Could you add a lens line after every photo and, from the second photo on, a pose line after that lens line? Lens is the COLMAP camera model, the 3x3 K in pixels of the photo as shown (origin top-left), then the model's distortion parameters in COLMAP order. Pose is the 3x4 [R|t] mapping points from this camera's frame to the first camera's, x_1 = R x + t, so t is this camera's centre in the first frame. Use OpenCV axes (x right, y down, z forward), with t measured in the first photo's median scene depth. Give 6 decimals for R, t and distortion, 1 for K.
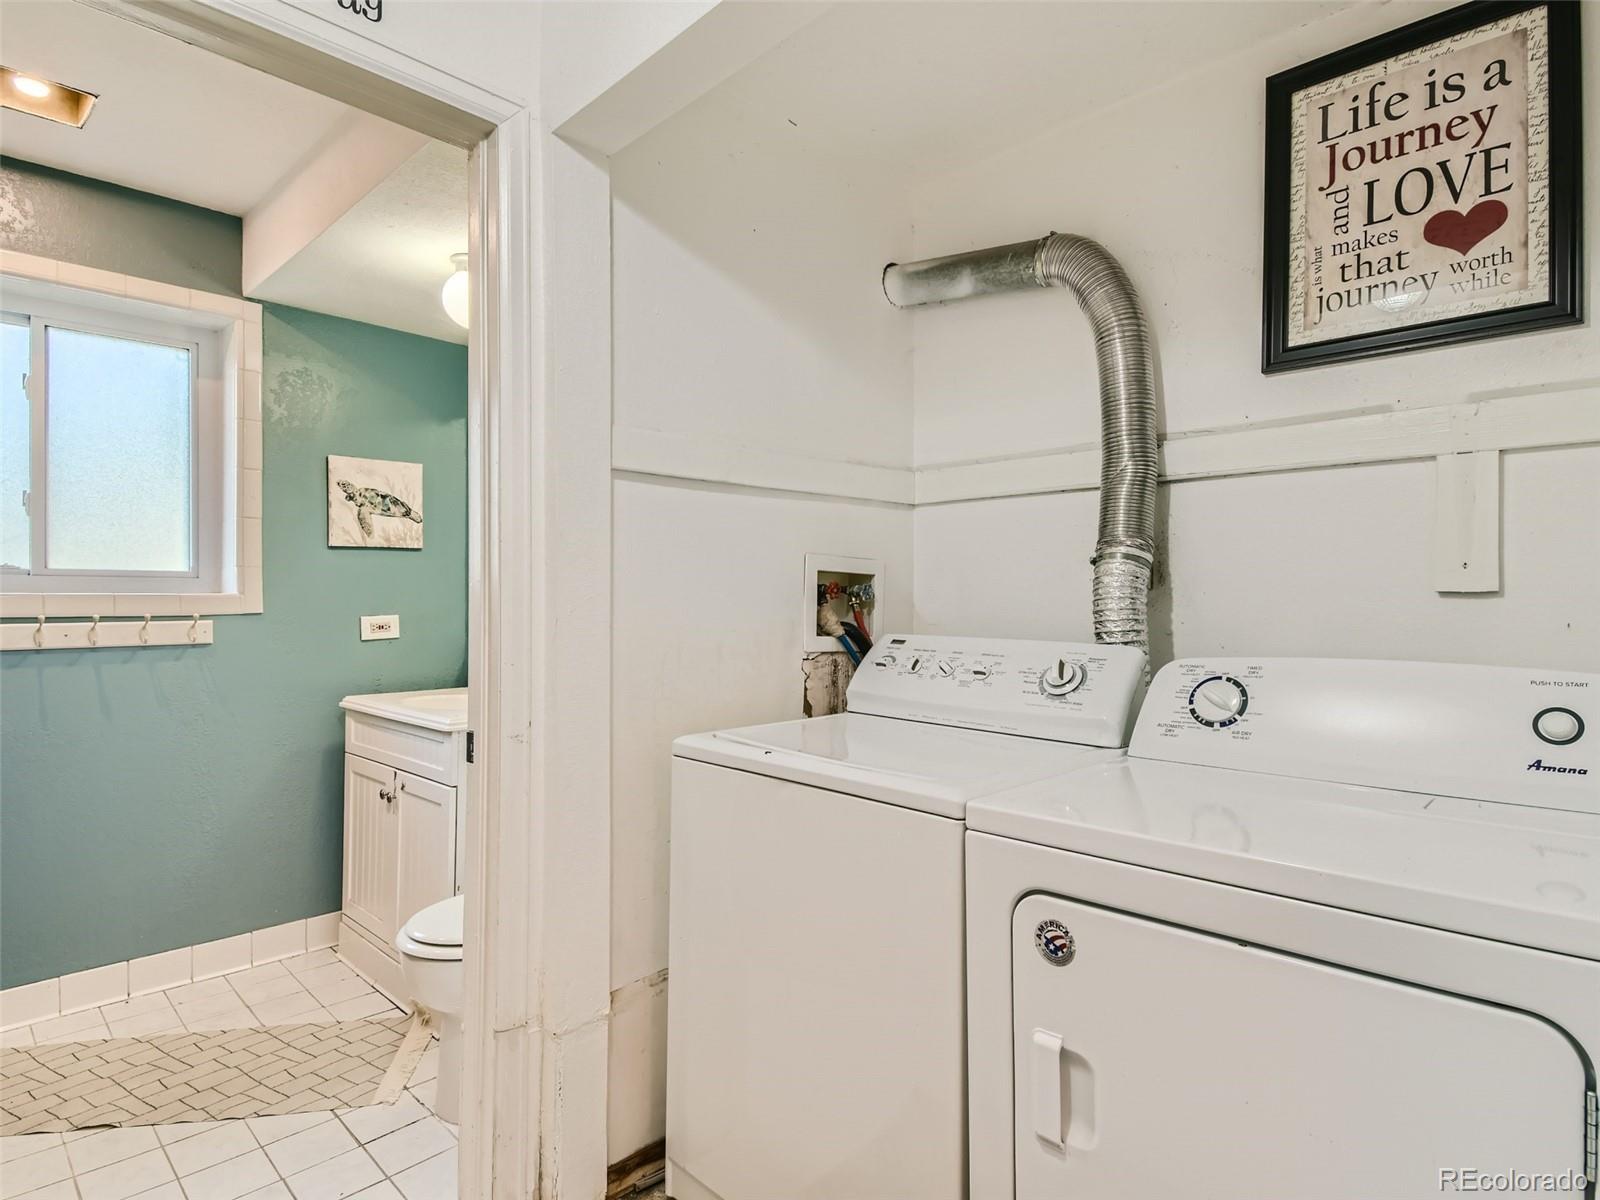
lens RADIAL K [[865.9, 0, 792.1], [0, 865.9, 608.6], [0, 0, 1]] dist [0.056078, -0.022893]
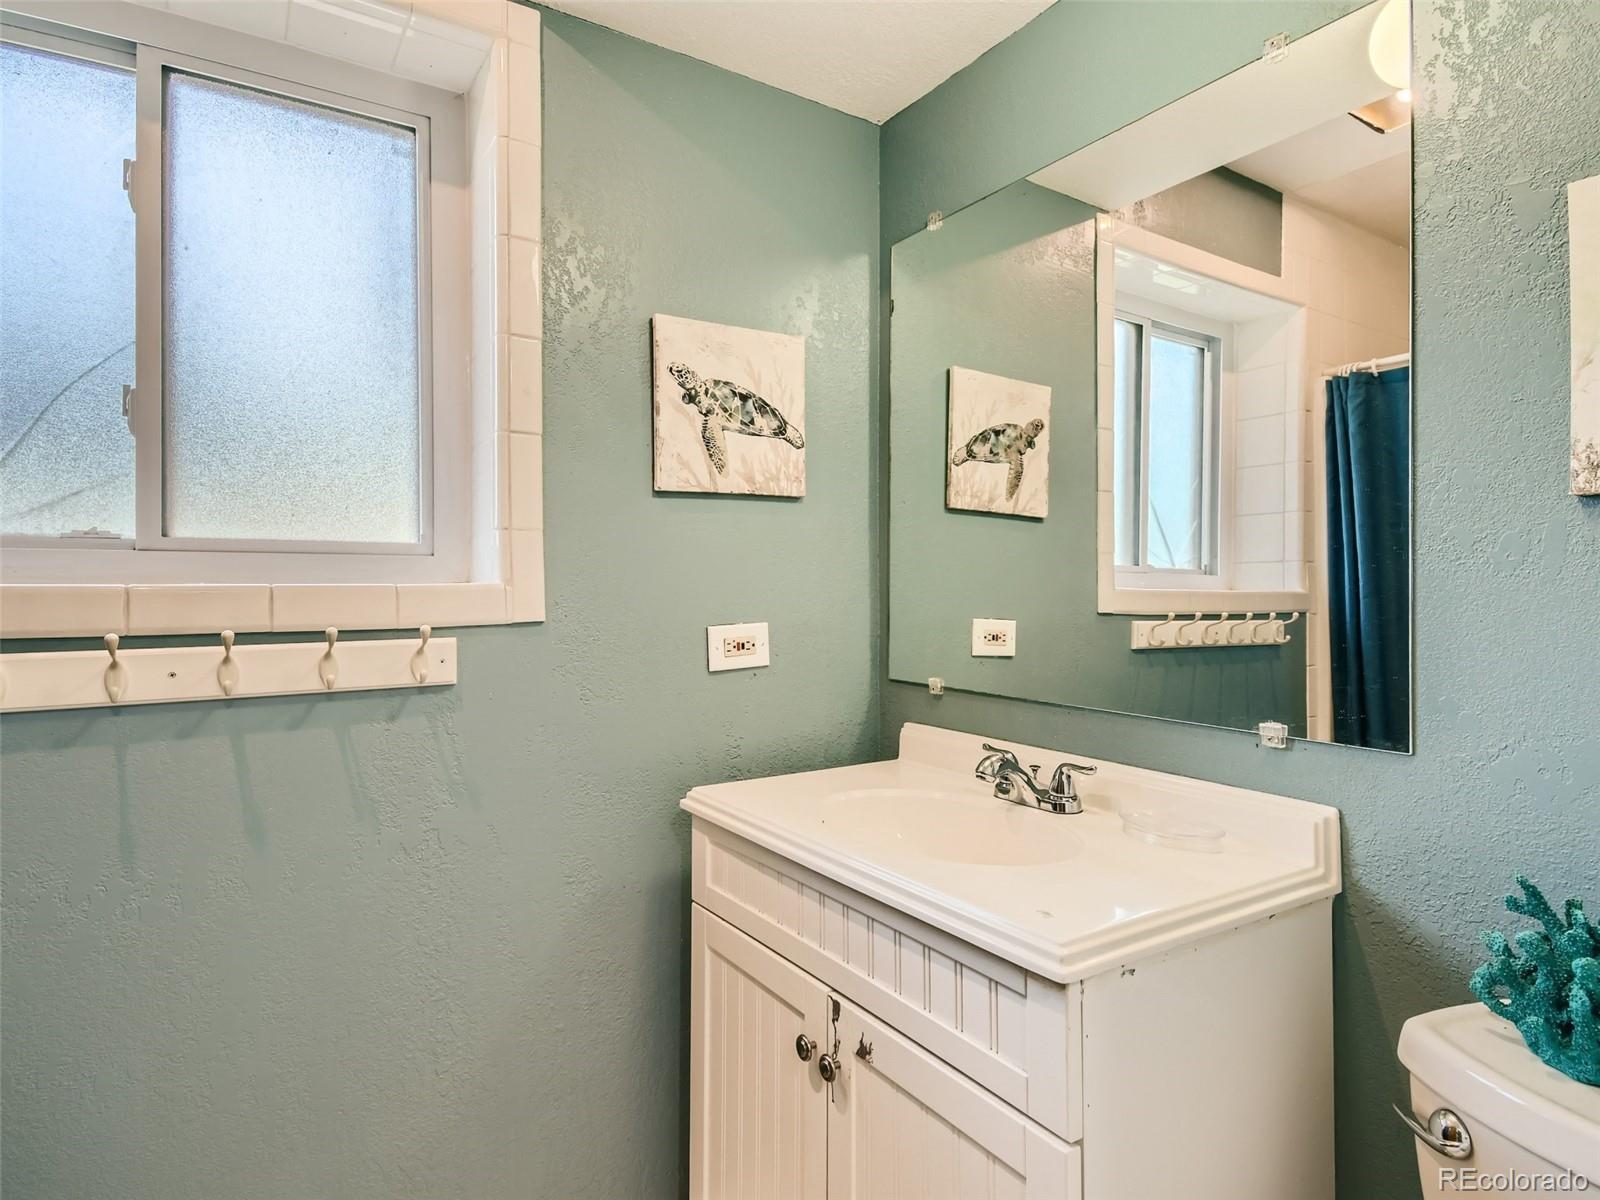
lens RADIAL K [[865.9, 0, 808.8], [0, 865.9, 594.4], [0, 0, 1]] dist [0.056078, -0.022893]
pose [[0.978119, -0.012913, -0.207645, -0.334919], [0.009563, 0.999808, -0.017132, -0.000424], [0.207827, 0.014772, 0.978054, 0.521545]]
